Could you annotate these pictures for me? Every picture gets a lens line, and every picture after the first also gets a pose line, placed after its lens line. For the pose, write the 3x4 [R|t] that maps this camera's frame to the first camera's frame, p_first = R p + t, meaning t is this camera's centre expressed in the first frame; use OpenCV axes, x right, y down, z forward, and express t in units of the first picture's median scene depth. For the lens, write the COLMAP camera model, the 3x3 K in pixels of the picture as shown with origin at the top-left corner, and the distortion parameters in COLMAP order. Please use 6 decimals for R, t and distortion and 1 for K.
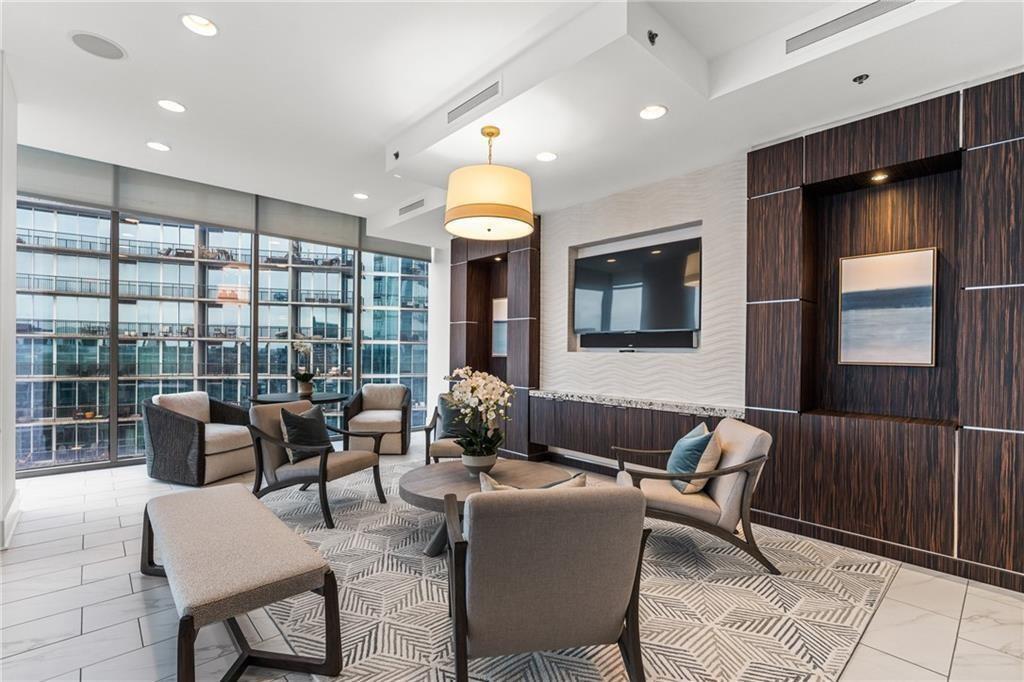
lens RADIAL K [[465.1, 0, 536.6], [0, 465.1, 353.3], [0, 0, 1]] dist [0.006237, 0.000133]
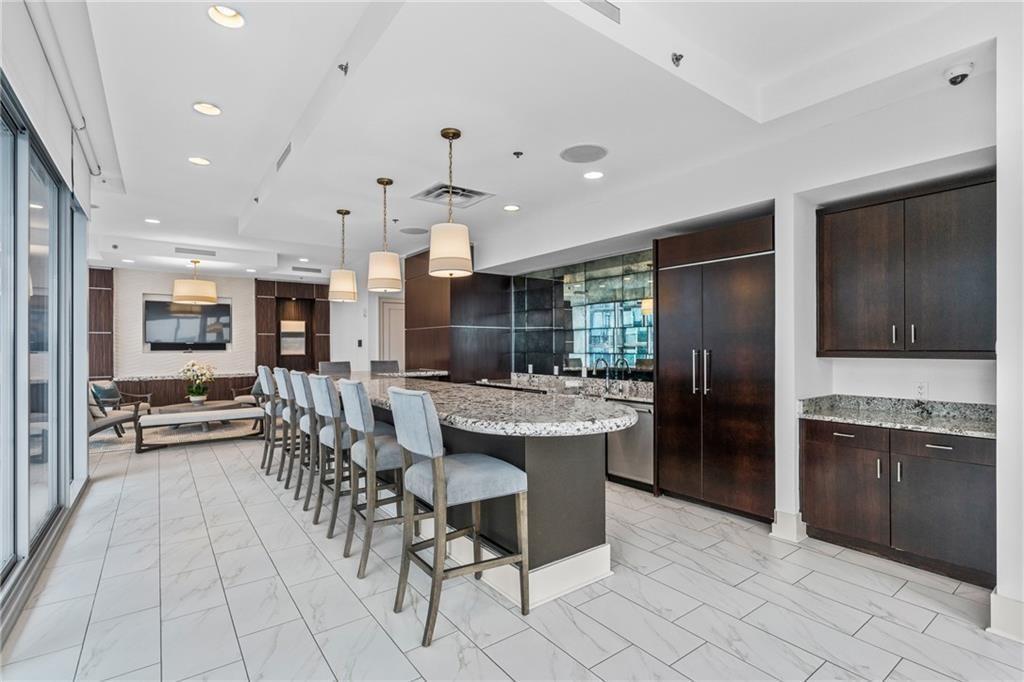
lens RADIAL K [[476.0, 0, 508.0], [0, 476.0, 345.1], [0, 0, 1]] dist [0.001541, 0.000141]
pose [[0.130695, -0.005351, 0.991408, -2.185319], [0.011099, 0.999931, 0.003934, -0.036795], [-0.991361, 0.010489, 0.130745, -0.858841]]
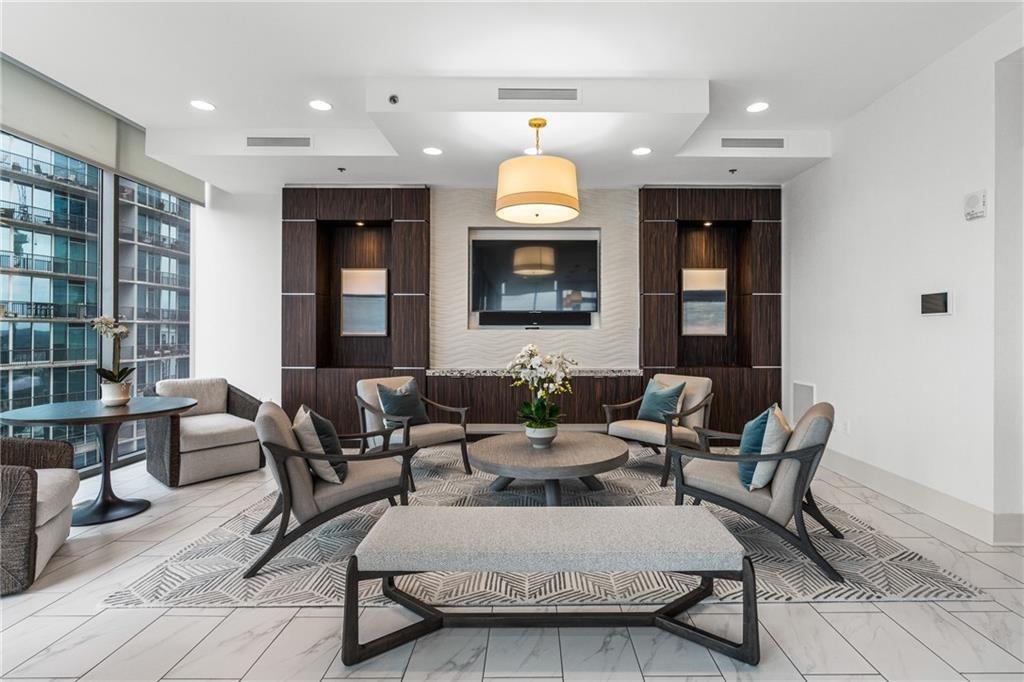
lens RADIAL K [[465.1, 0, 532.9], [0, 465.1, 327.1], [0, 0, 1]] dist [0.006237, 0.000133]
pose [[0.694716, -0.002093, 0.719281, -0.811456], [0.009320, 0.999938, -0.006091, -0.000999], [-0.719223, 0.010935, 0.694693, 0.262525]]
